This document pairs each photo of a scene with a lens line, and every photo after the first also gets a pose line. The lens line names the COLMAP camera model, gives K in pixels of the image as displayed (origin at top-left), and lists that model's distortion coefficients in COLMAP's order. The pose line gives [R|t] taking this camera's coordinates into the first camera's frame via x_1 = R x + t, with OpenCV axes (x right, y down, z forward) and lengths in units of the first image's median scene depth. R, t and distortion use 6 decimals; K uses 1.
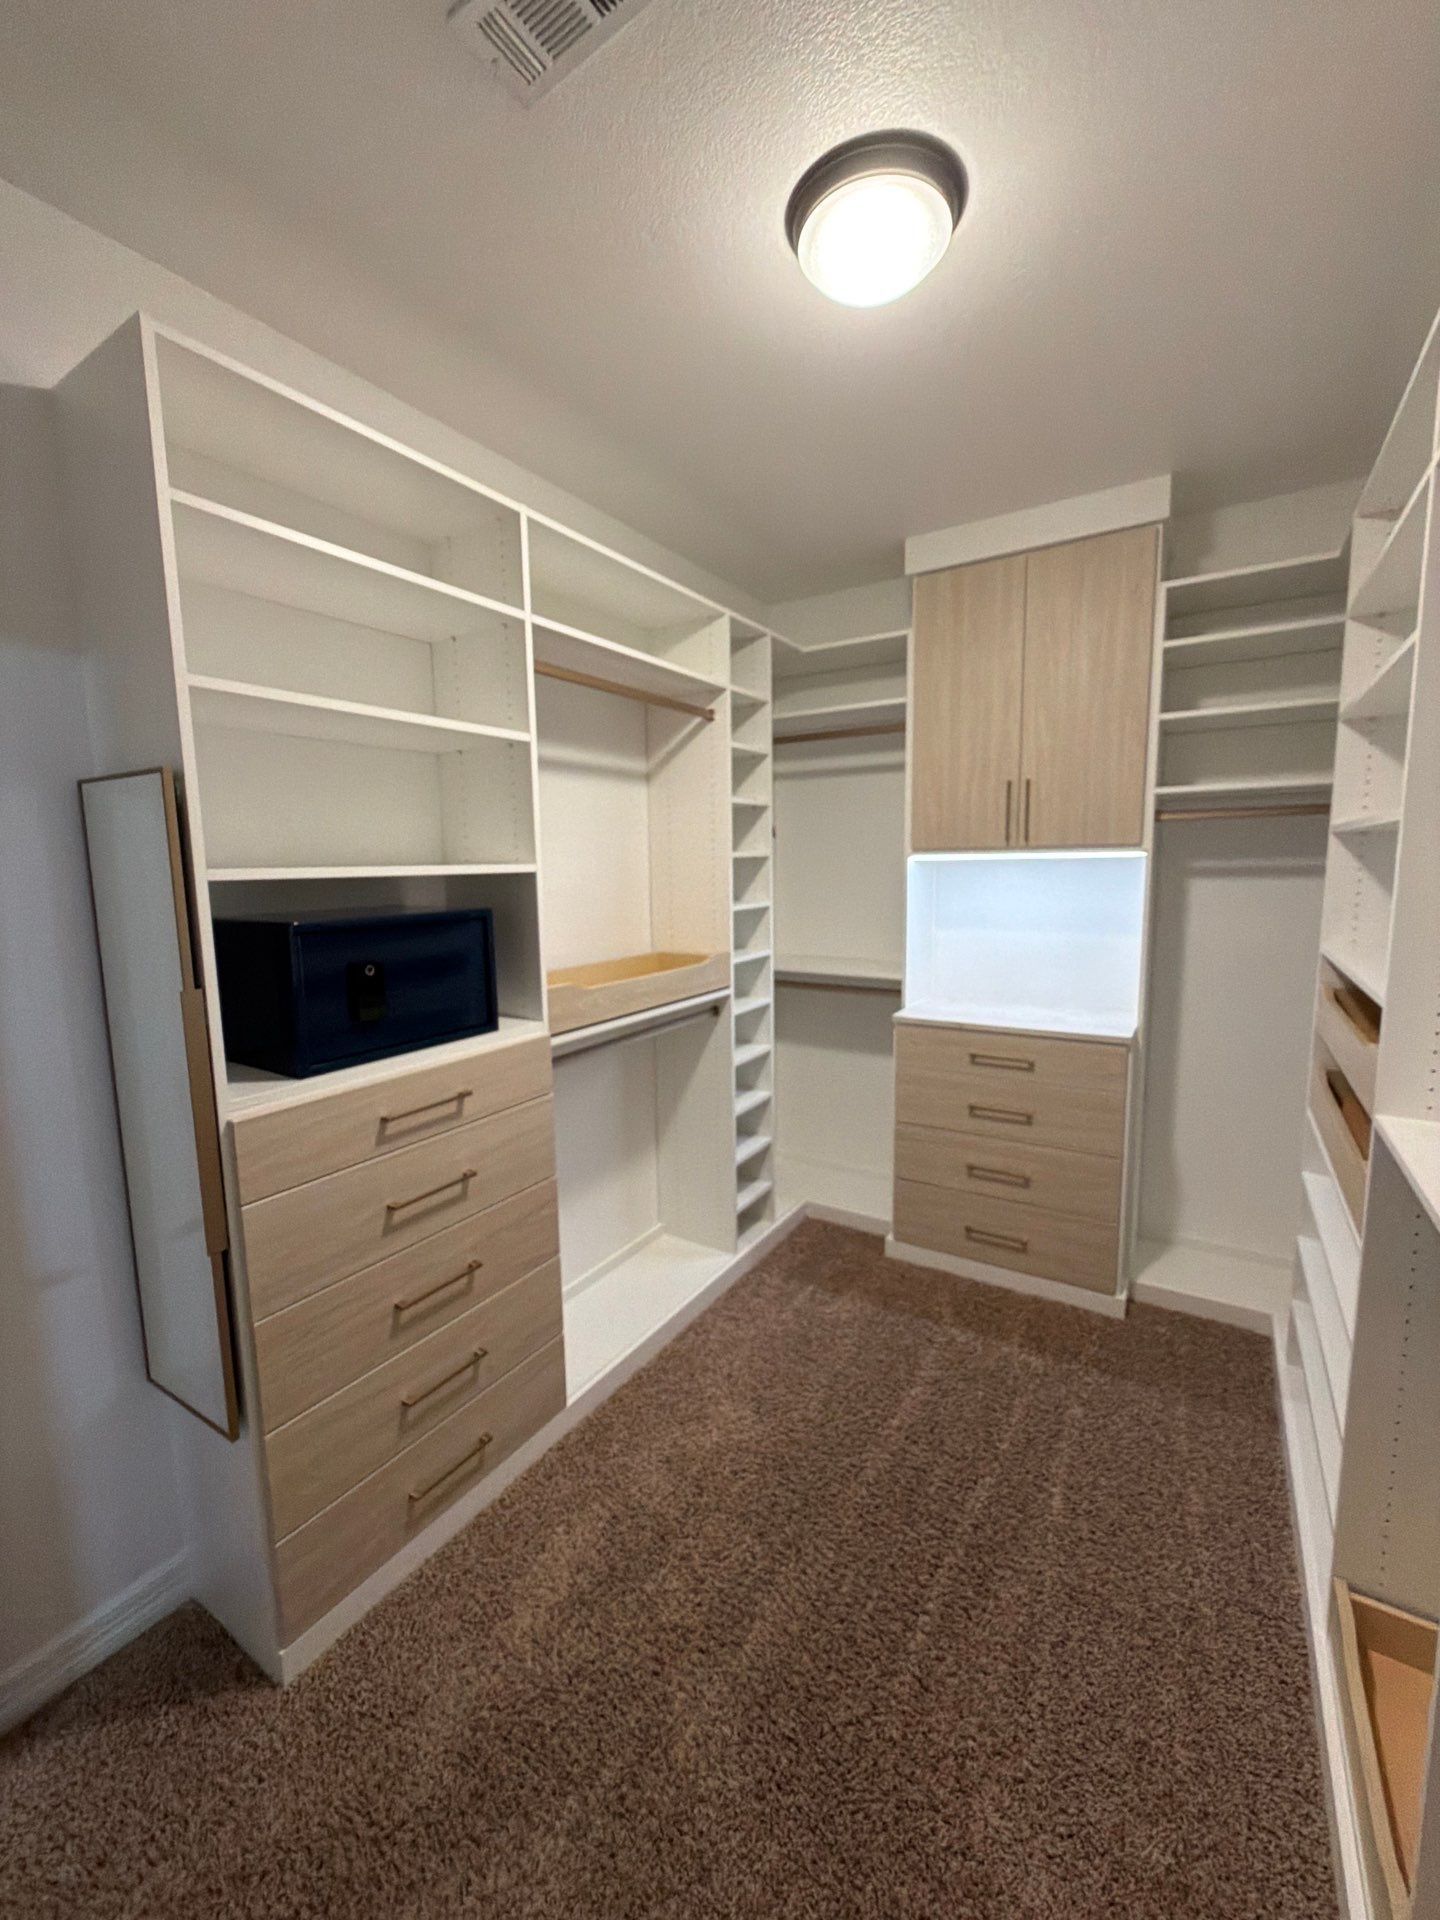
lens RADIAL K [[767.0, 0, 720.0], [0, 767.0, 960.0], [0, 0, 1]] dist [0.000982, 0.000465]
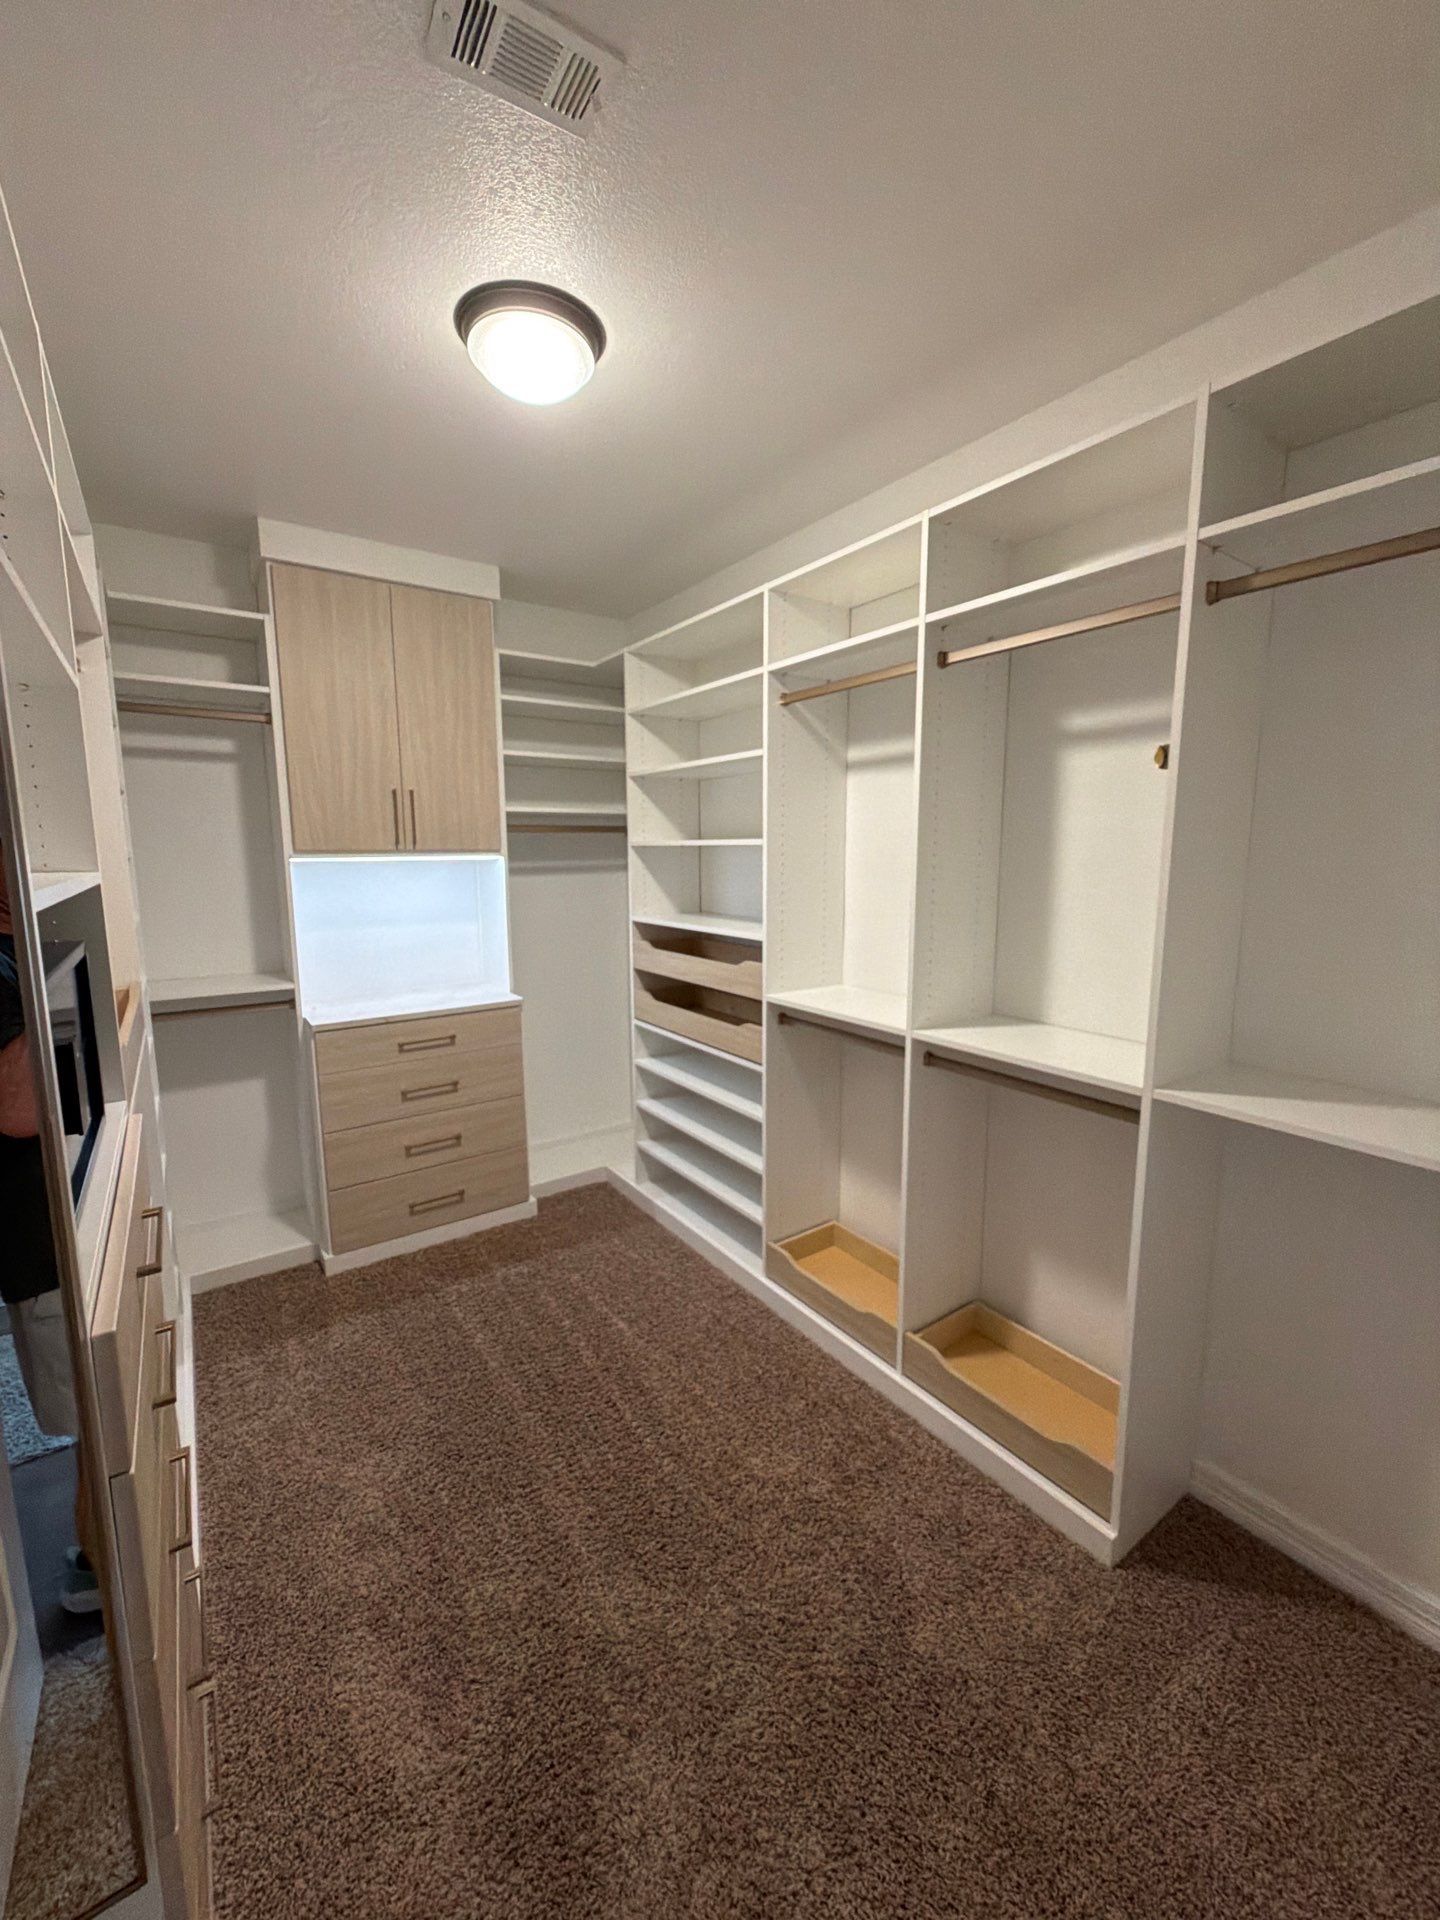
lens RADIAL K [[760.5, 0, 720.0], [0, 760.5, 960.0], [0, 0, 1]] dist [0.002590, 0.000310]
pose [[0.385192, -0.119009, 0.915130, -0.473156], [0.115532, 0.990067, 0.080125, -0.026939], [-0.915576, 0.074863, 0.395115, 0.169561]]
